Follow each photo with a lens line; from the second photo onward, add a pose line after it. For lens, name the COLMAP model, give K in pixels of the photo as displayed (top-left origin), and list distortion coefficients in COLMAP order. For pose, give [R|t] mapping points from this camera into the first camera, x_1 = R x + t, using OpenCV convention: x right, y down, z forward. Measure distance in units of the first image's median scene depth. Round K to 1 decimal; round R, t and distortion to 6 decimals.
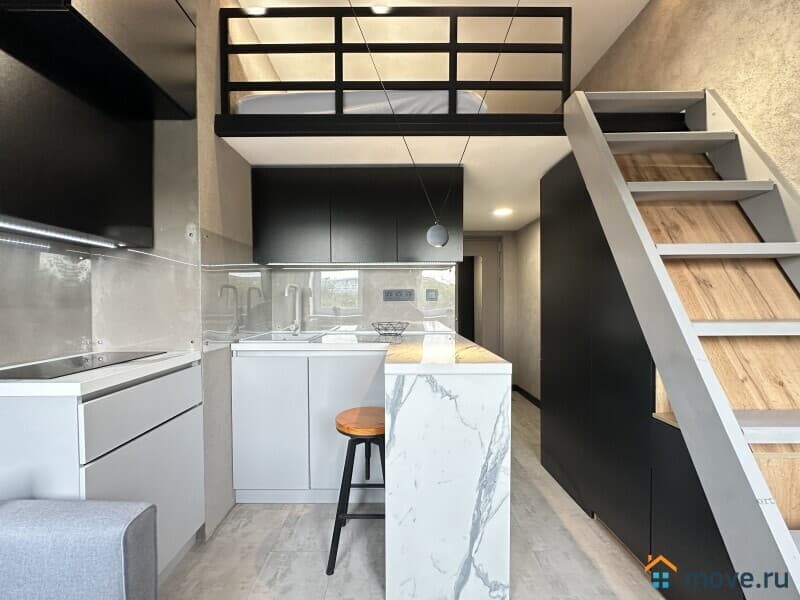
lens RADIAL K [[329.6, 0, 396.6], [0, 329.6, 304.5], [0, 0, 1]] dist [-0.000338, 0.000162]
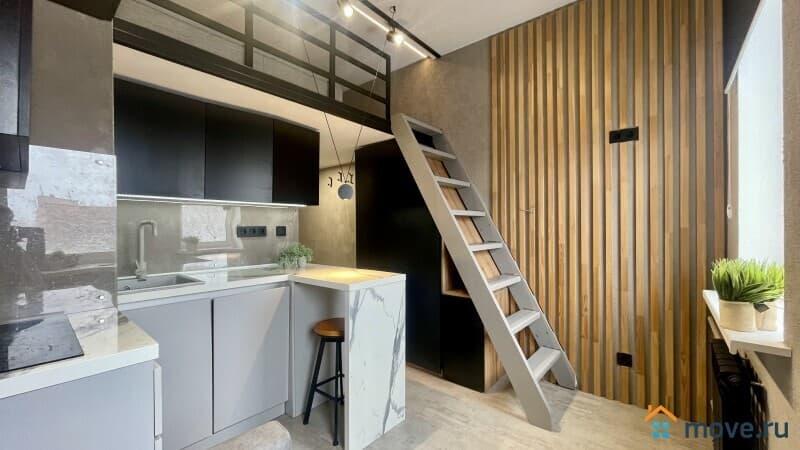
lens RADIAL K [[323.3, 0, 400.0], [0, 323.3, 225.0], [0, 0, 1]] dist [-0.000165, 0.000157]
pose [[0.636278, 0.007363, 0.771425, -0.932353], [0.014186, 0.999674, -0.021242, -0.040472], [-0.771329, 0.024460, 0.635966, -0.055295]]
